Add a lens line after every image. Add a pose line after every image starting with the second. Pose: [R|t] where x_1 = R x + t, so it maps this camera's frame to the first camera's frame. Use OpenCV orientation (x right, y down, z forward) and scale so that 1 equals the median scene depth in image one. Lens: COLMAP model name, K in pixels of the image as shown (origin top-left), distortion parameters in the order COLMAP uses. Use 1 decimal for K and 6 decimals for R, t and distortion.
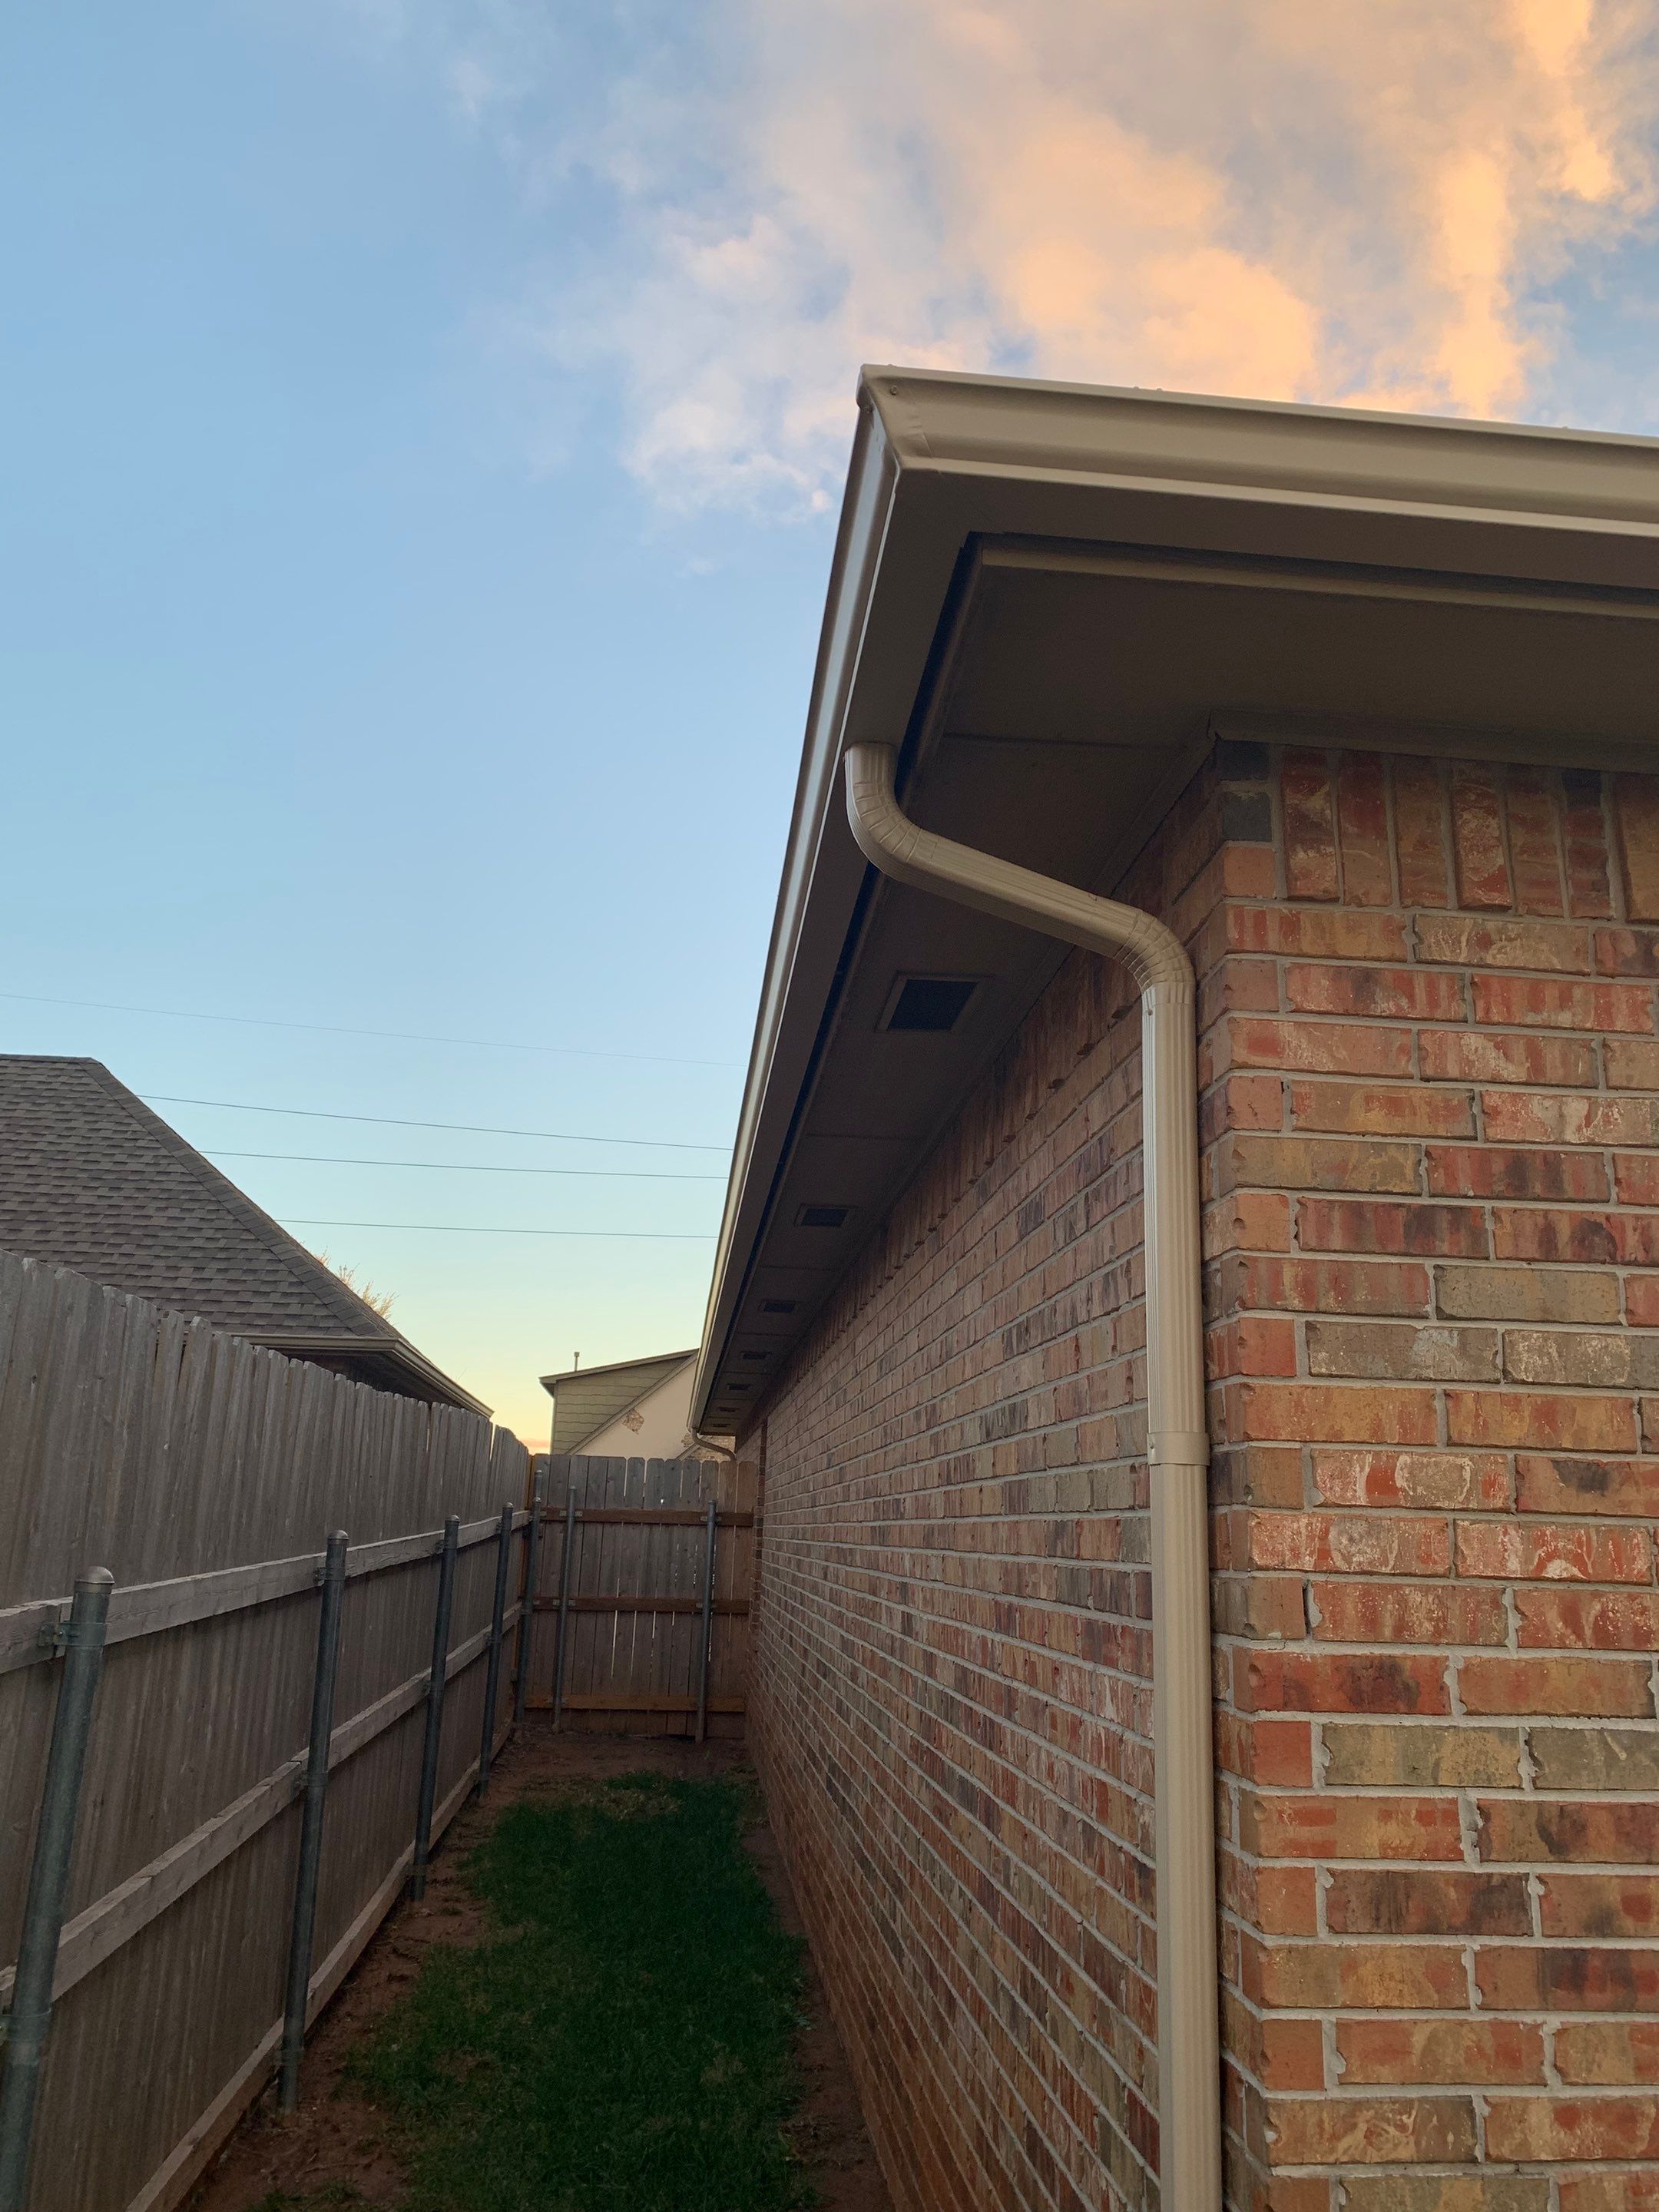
lens RADIAL K [[1699.9, 0, 829.5], [0, 1699.9, 1106.0], [0, 0, 1]] dist [-0.003431, -0.004847]
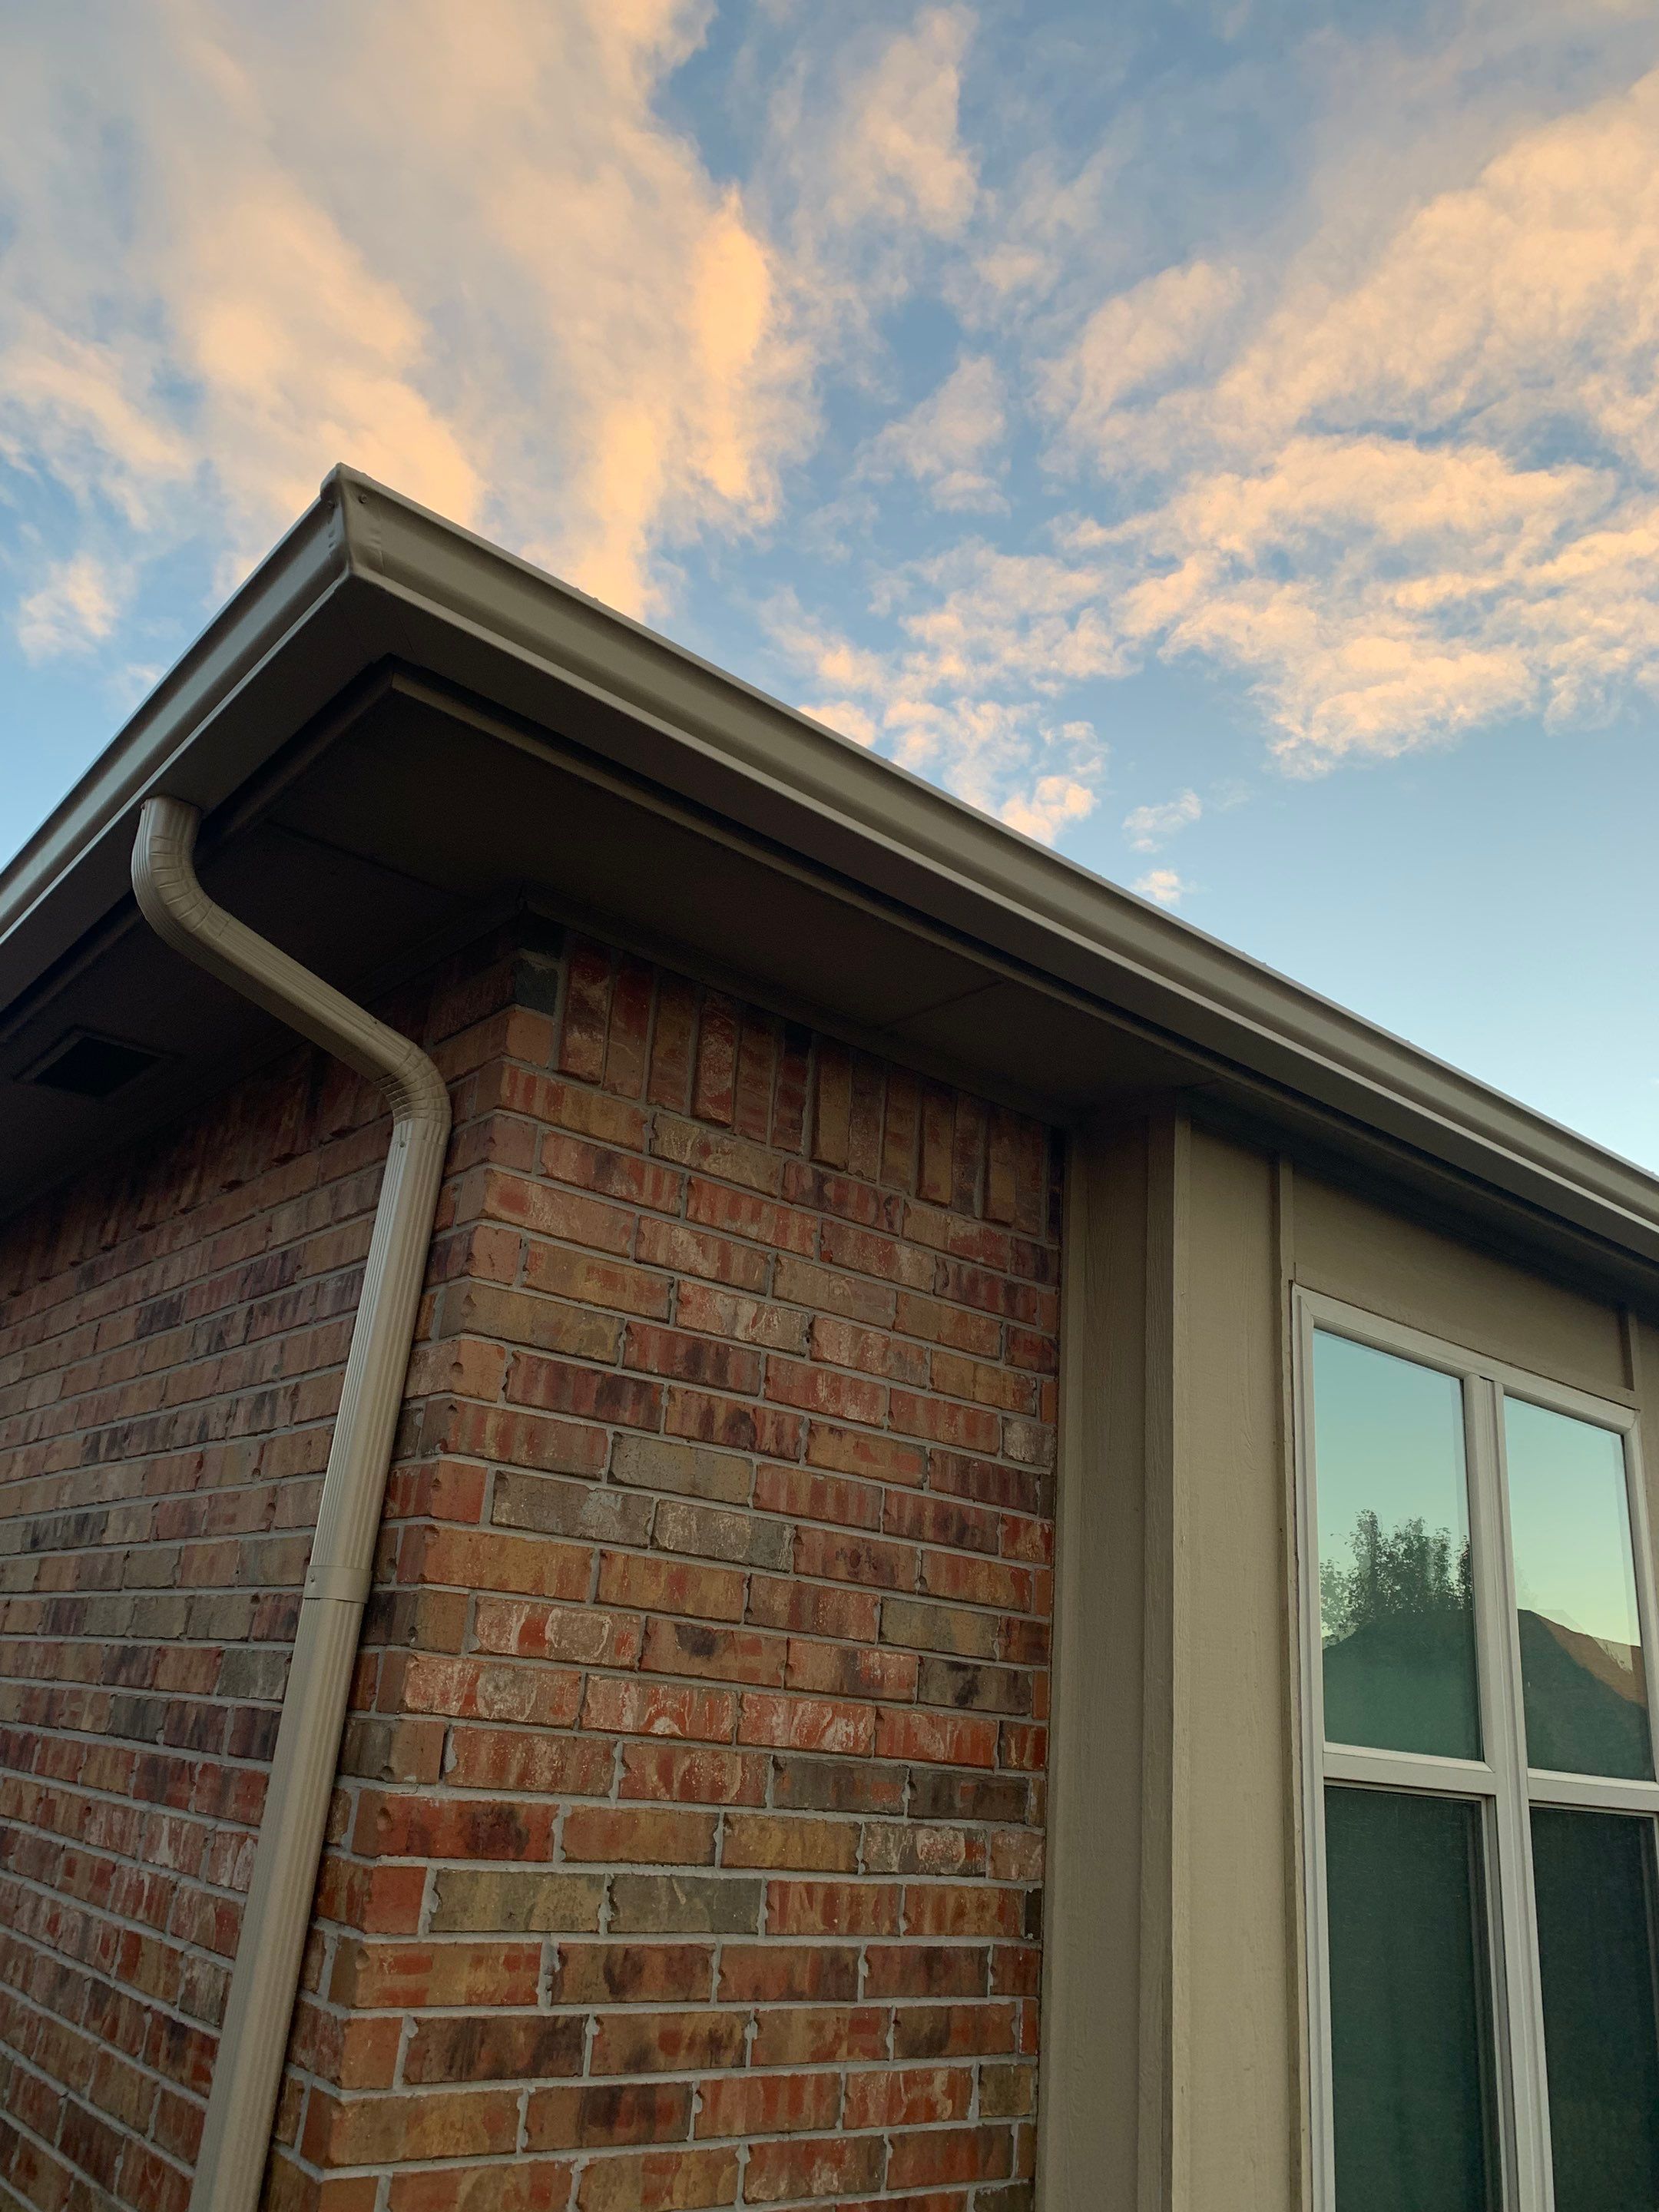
lens RADIAL K [[1700.8, 0, 828.9], [0, 1700.8, 1073.0], [0, 0, 1]] dist [-0.034225, 0.013962]
pose [[0.825673, 0.237730, 0.511615, -0.139593], [-0.187710, 0.970974, -0.148240, 0.006123], [-0.532005, 0.026363, 0.846330, 0.008617]]
